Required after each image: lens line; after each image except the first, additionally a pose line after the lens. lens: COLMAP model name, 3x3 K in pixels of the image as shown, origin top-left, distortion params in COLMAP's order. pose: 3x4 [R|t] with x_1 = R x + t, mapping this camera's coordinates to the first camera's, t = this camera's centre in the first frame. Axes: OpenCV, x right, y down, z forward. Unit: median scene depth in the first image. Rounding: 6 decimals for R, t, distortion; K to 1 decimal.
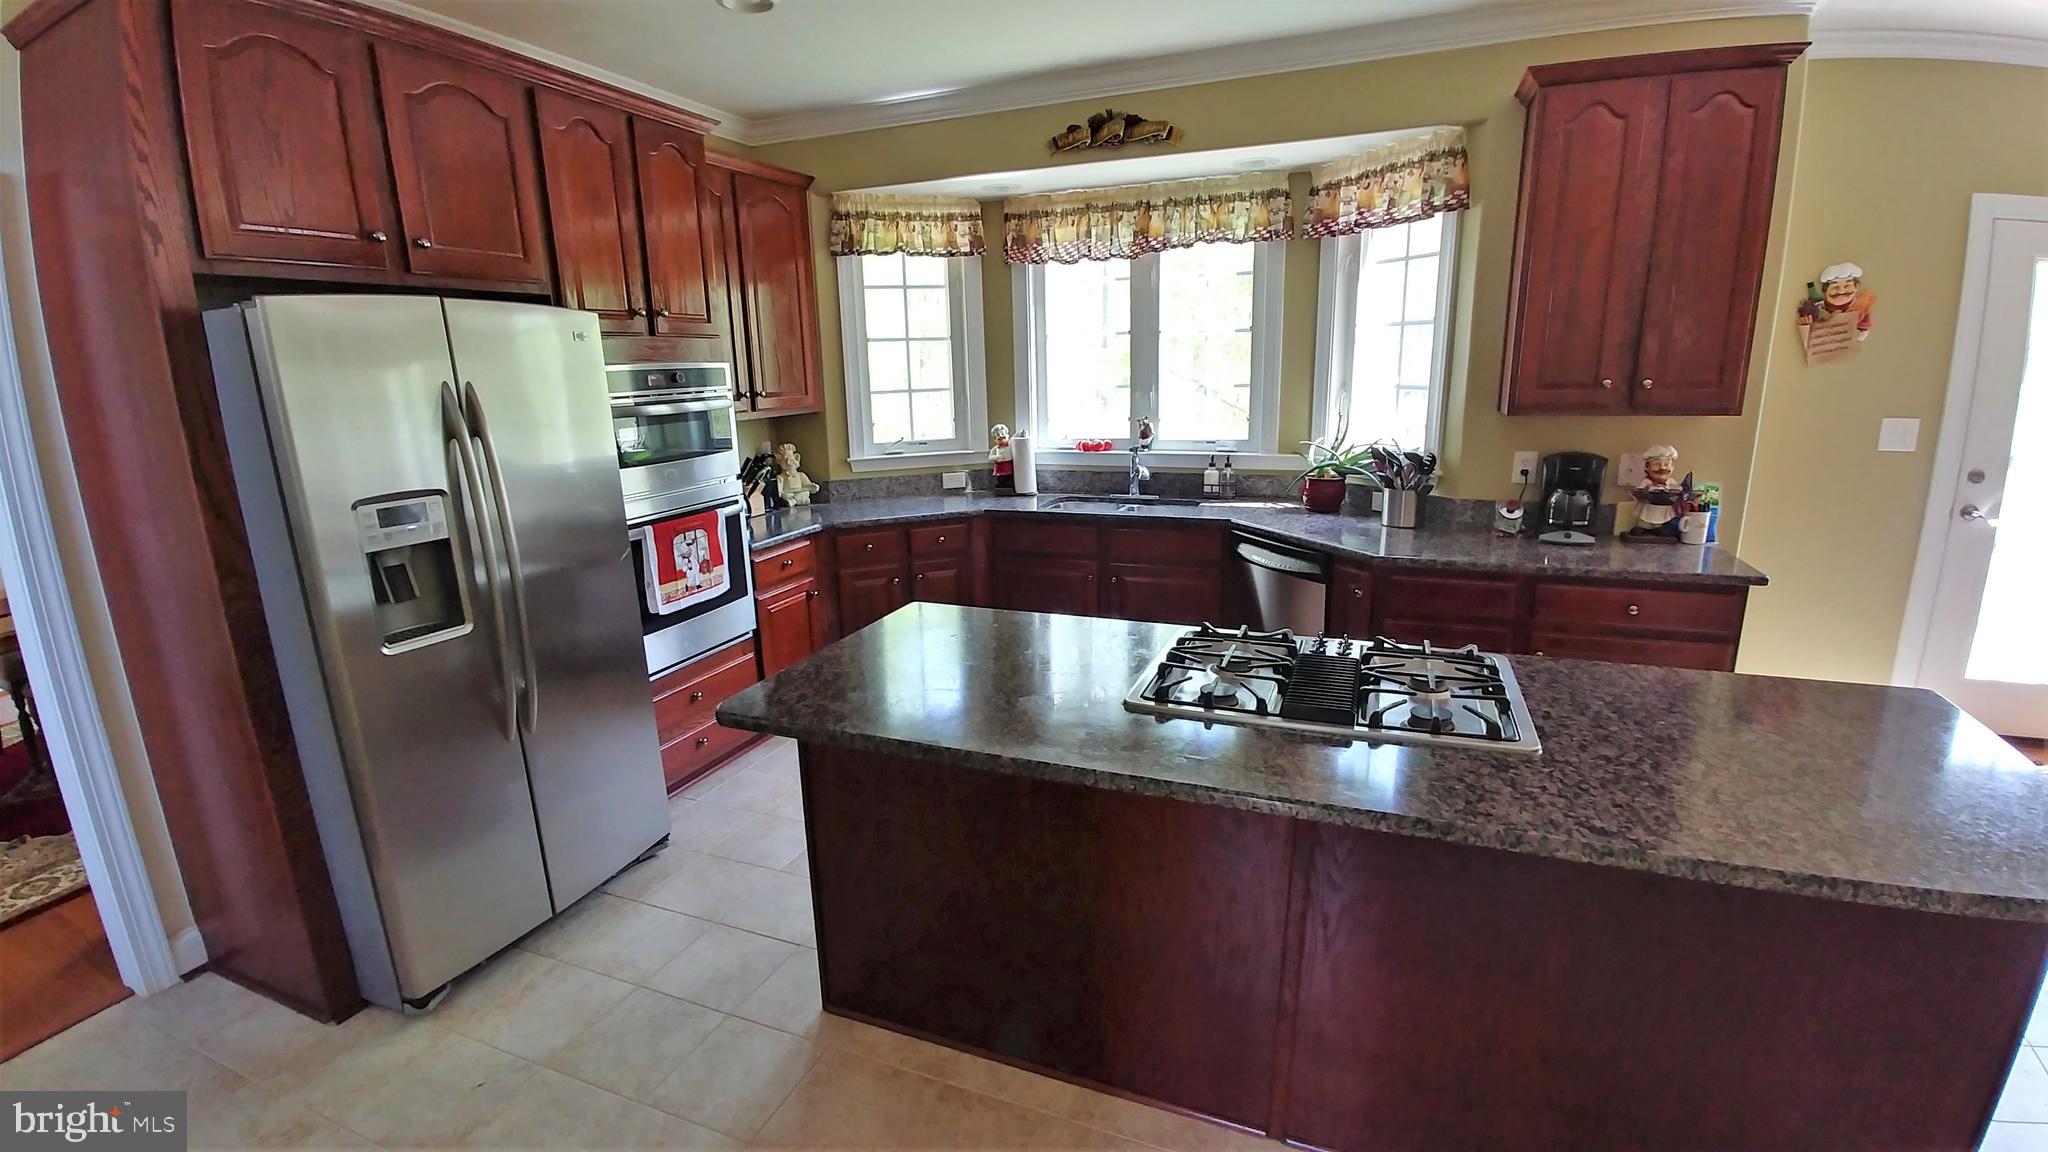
lens RADIAL K [[920.3, 0, 1015.9], [0, 920.3, 579.1], [0, 0, 1]] dist [-0.028726, 0.000654]
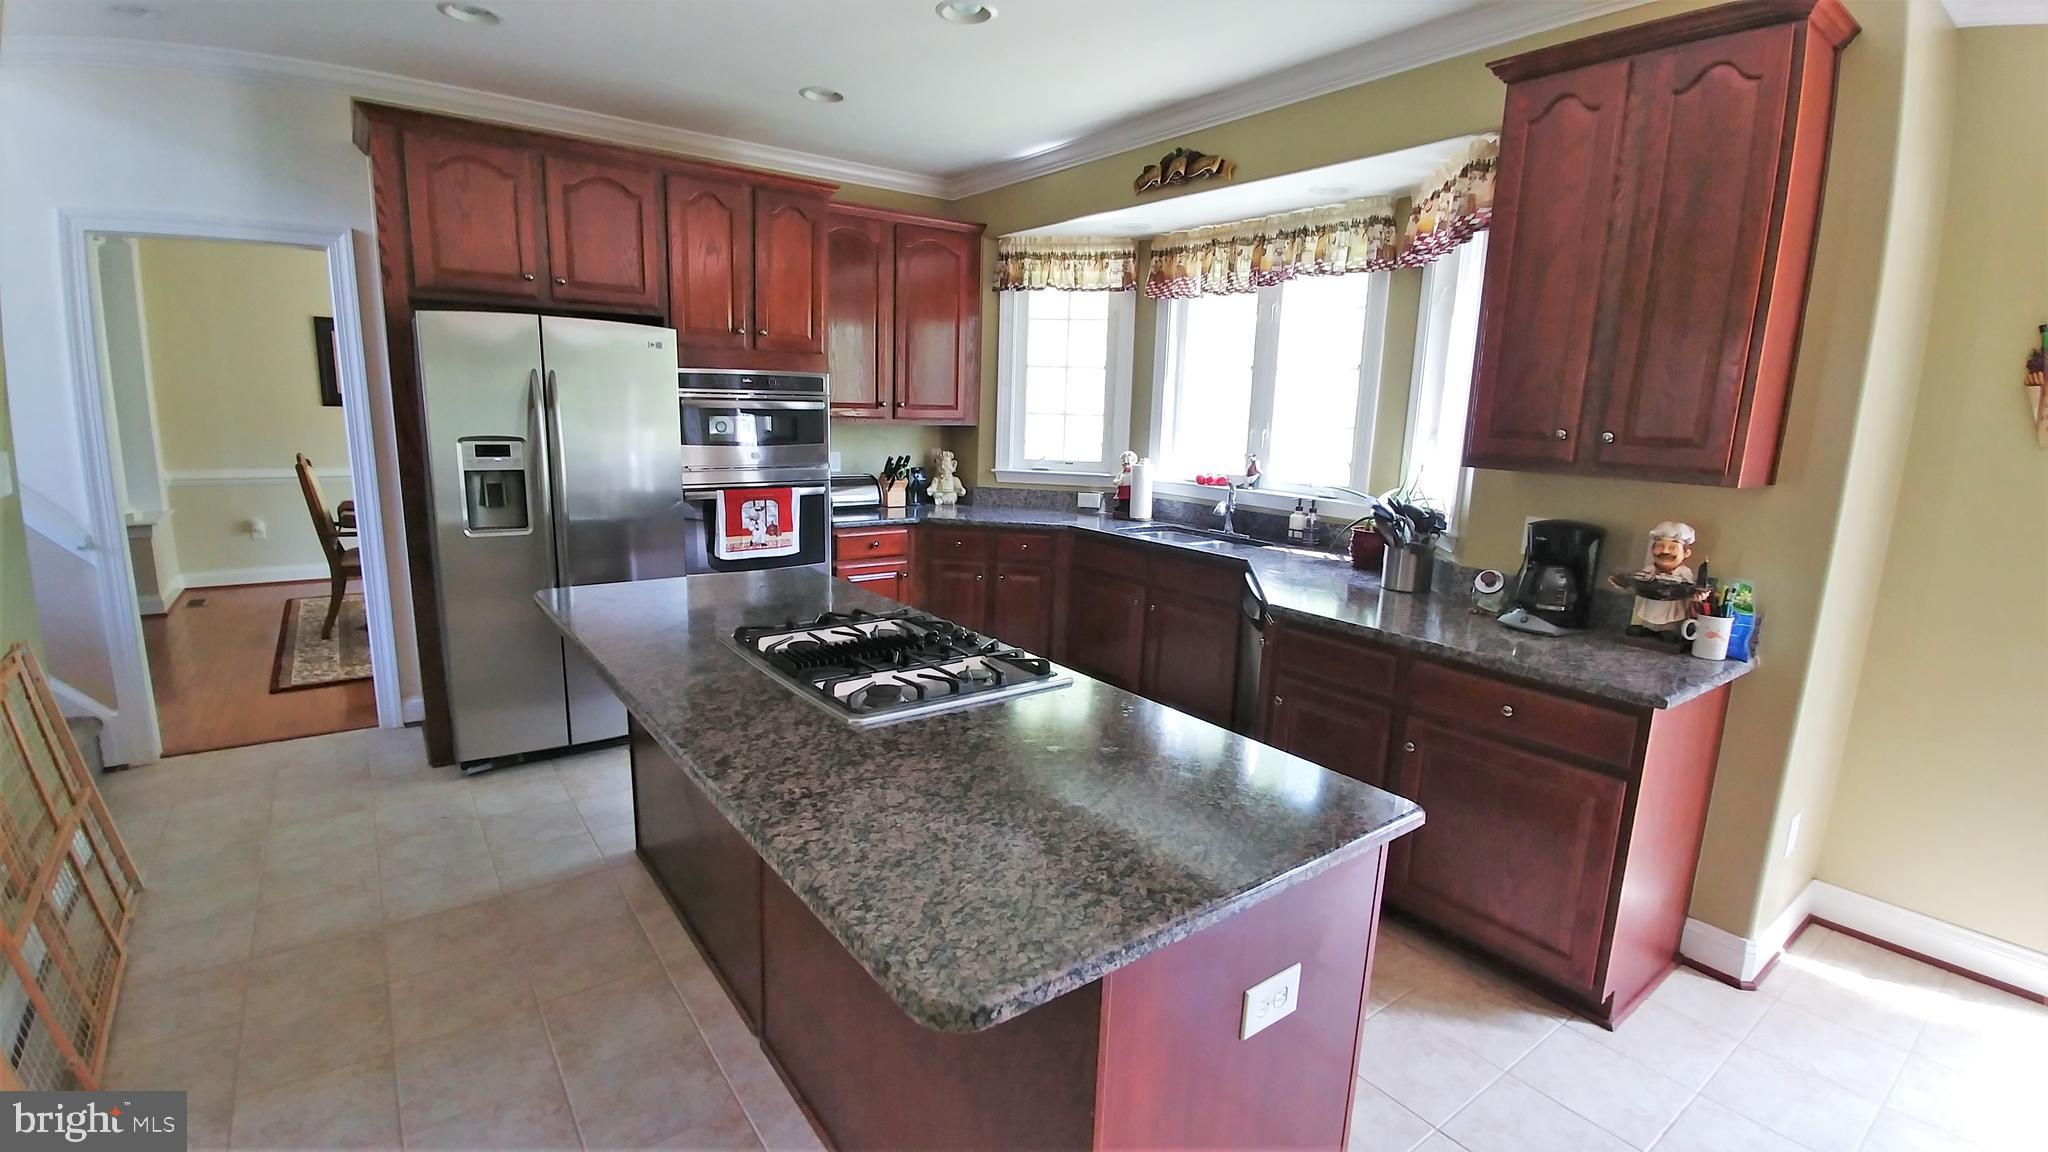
lens RADIAL K [[920.3, 0, 1002.8], [0, 920.3, 575.1], [0, 0, 1]] dist [-0.028726, 0.000654]
pose [[0.851245, 0.148296, -0.503379, 0.447869], [-0.172282, 0.985047, -0.001143, -0.004379], [0.495682, 0.087696, 0.864065, 0.046602]]
